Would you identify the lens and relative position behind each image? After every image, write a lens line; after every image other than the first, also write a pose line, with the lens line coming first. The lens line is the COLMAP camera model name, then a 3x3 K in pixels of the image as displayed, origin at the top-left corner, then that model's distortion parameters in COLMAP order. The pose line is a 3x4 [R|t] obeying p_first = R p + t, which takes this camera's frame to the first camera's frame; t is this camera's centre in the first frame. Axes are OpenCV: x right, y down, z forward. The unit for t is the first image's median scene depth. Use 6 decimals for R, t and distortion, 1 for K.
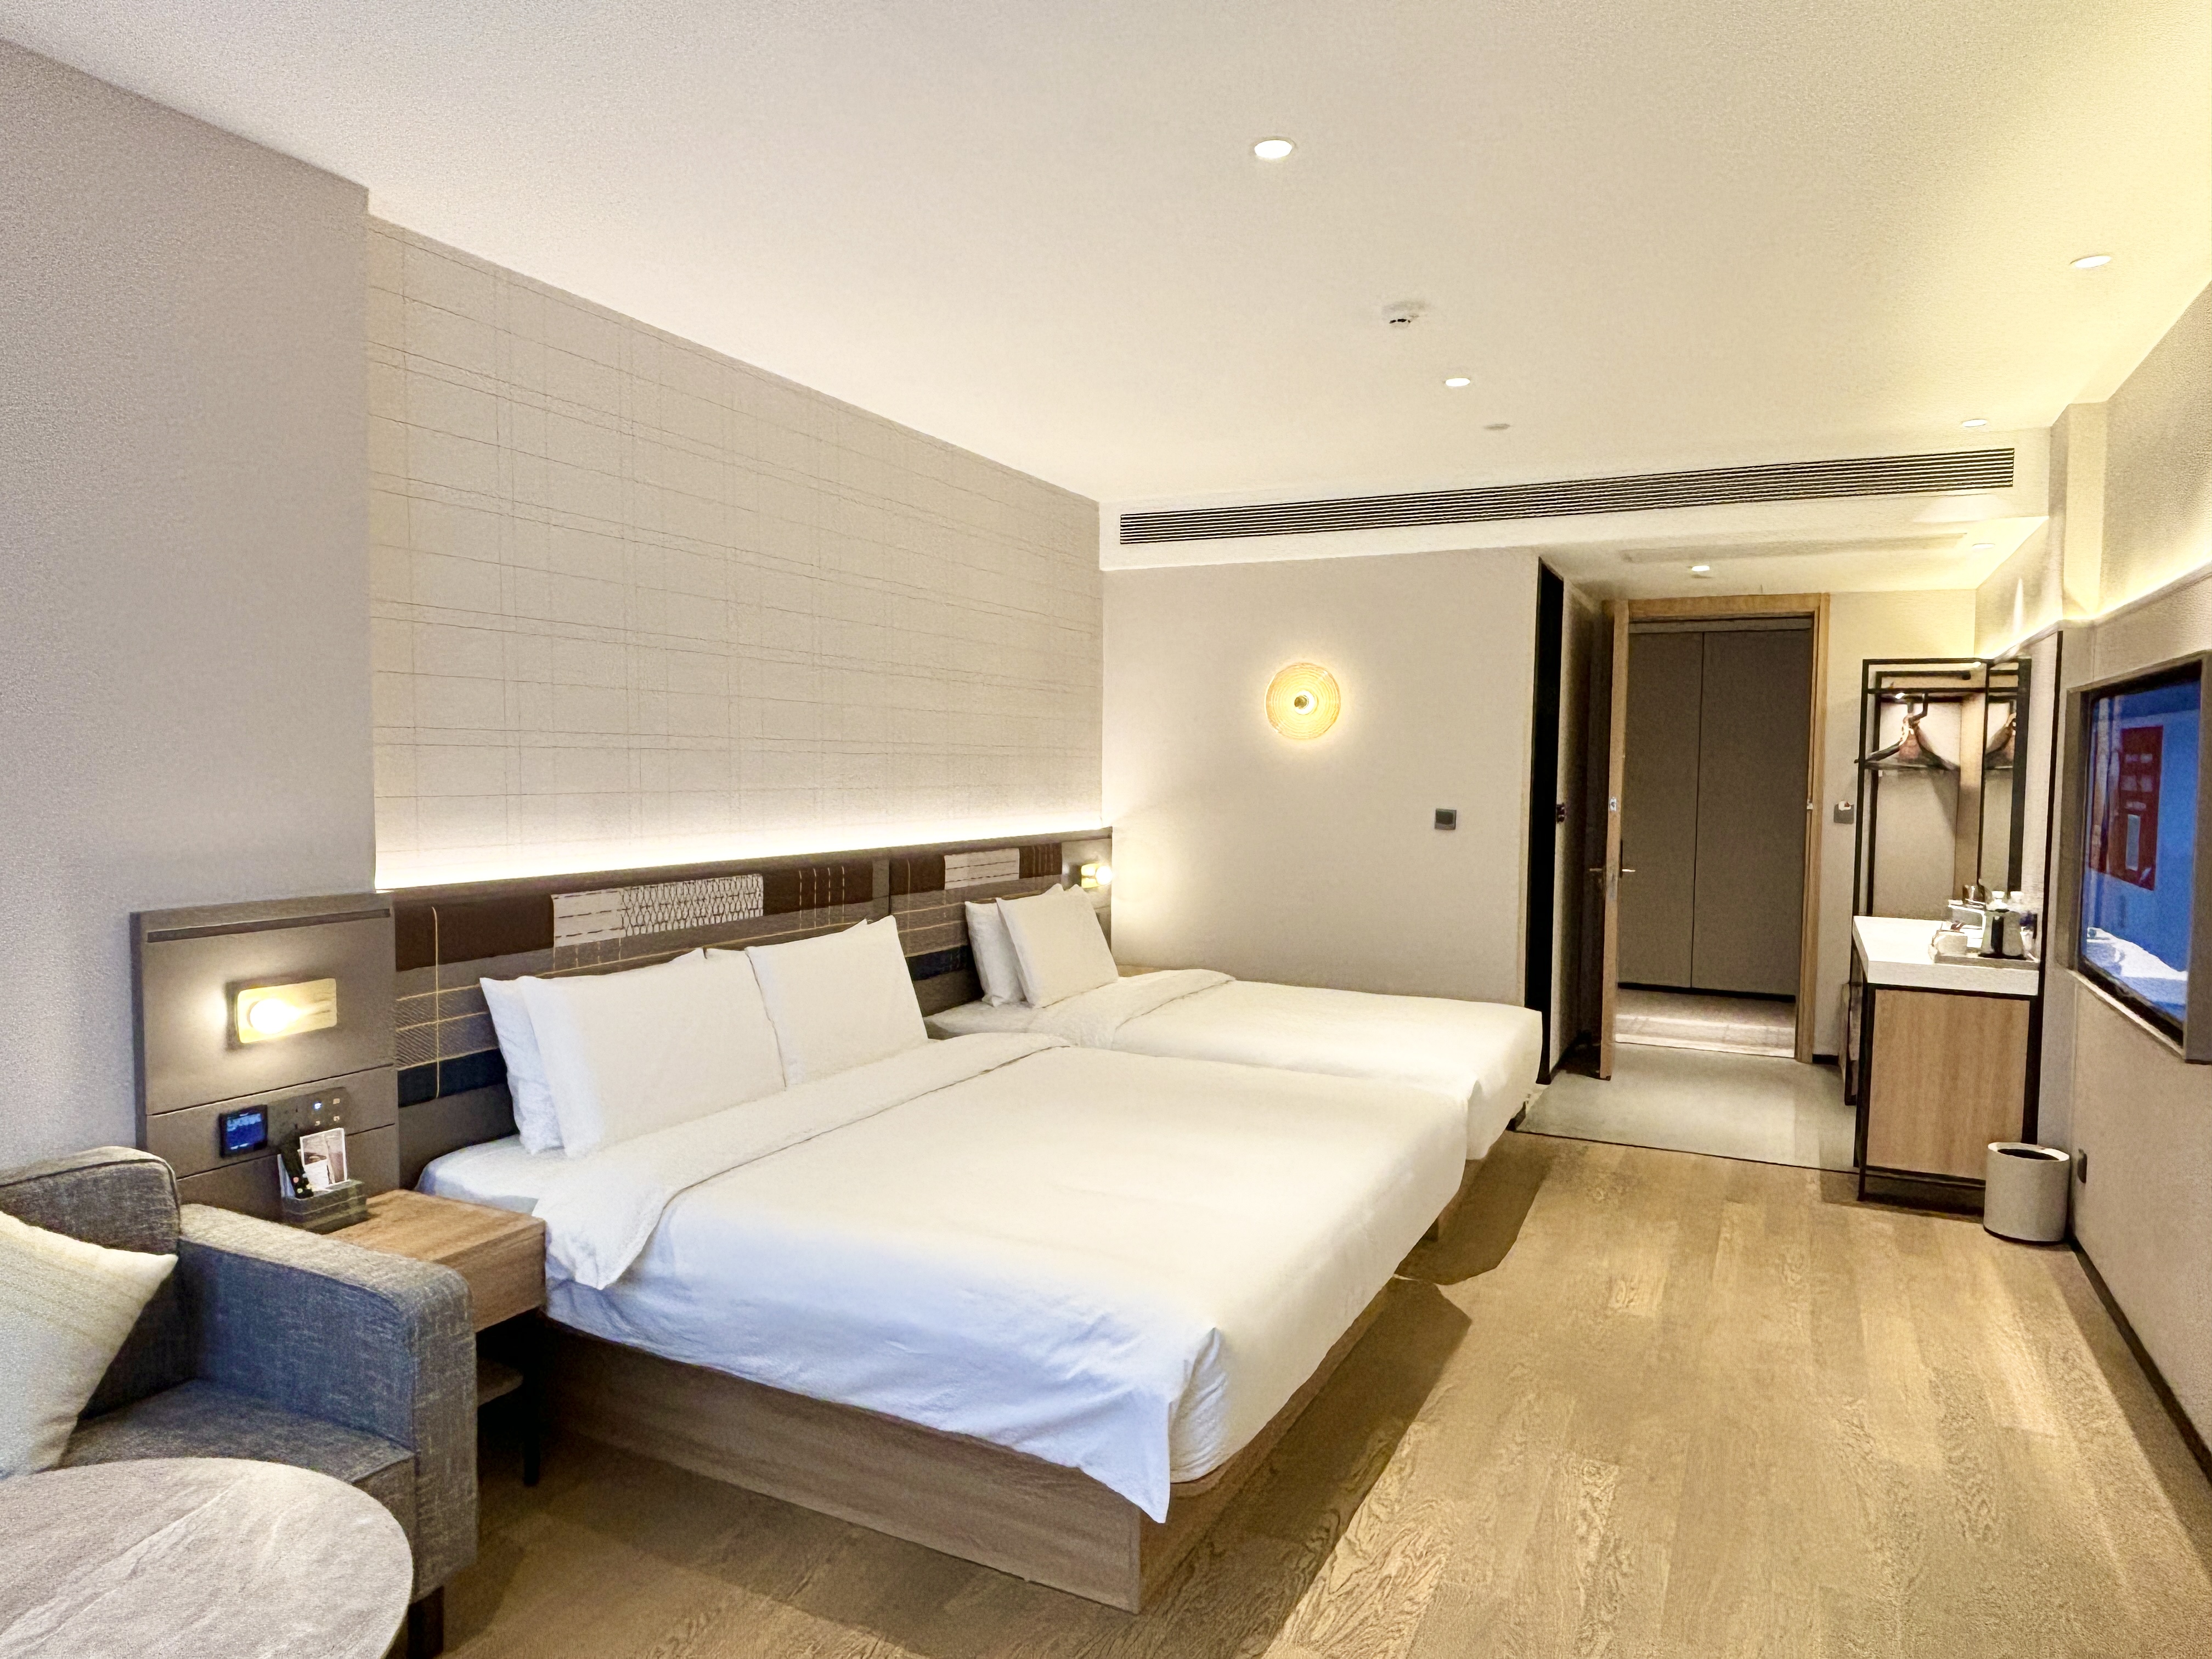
lens RADIAL K [[1371.6, 0, 1111.6], [0, 1371.6, 831.1], [0, 0, 1]] dist [-0.014925, 0.000975]
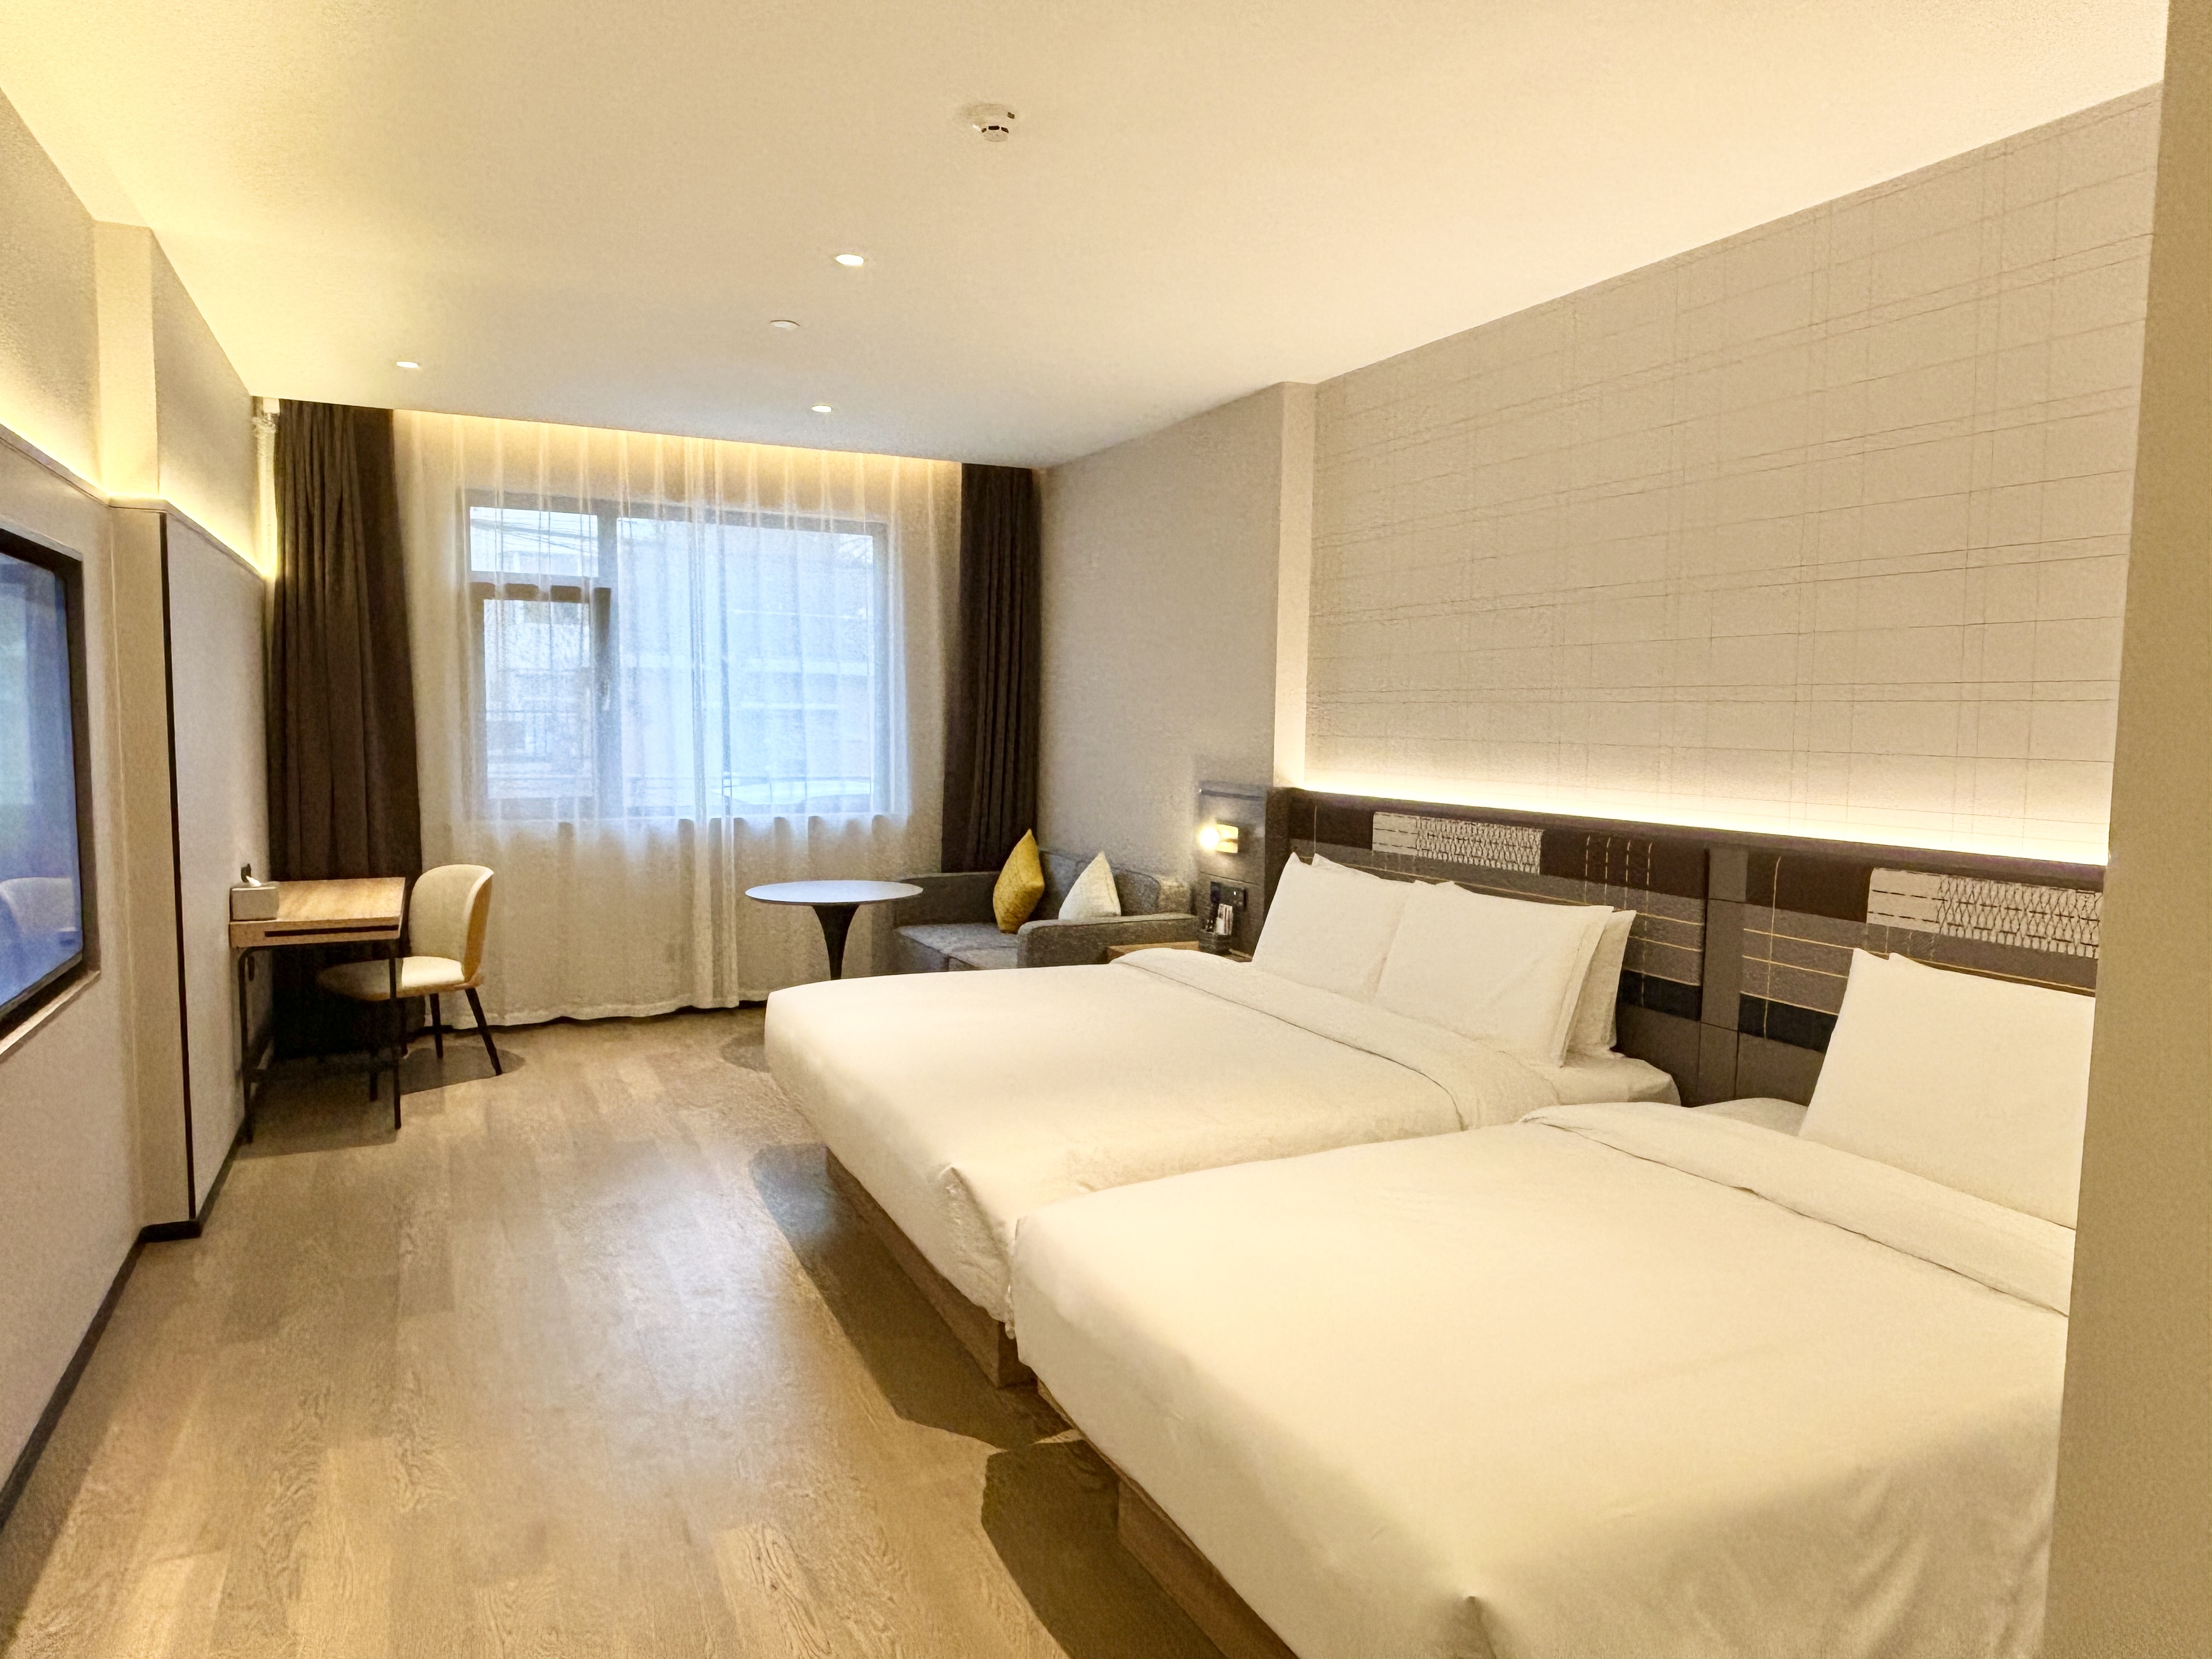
lens RADIAL K [[1346.6, 0, 1111.7], [0, 1346.6, 826.4], [0, 0, 1]] dist [0.036536, 0.001349]
pose [[-0.598612, 0.061798, -0.798652, 0.726820], [-0.046946, 0.992599, 0.111993, -0.067527], [0.799662, 0.104534, -0.591281, 1.392352]]
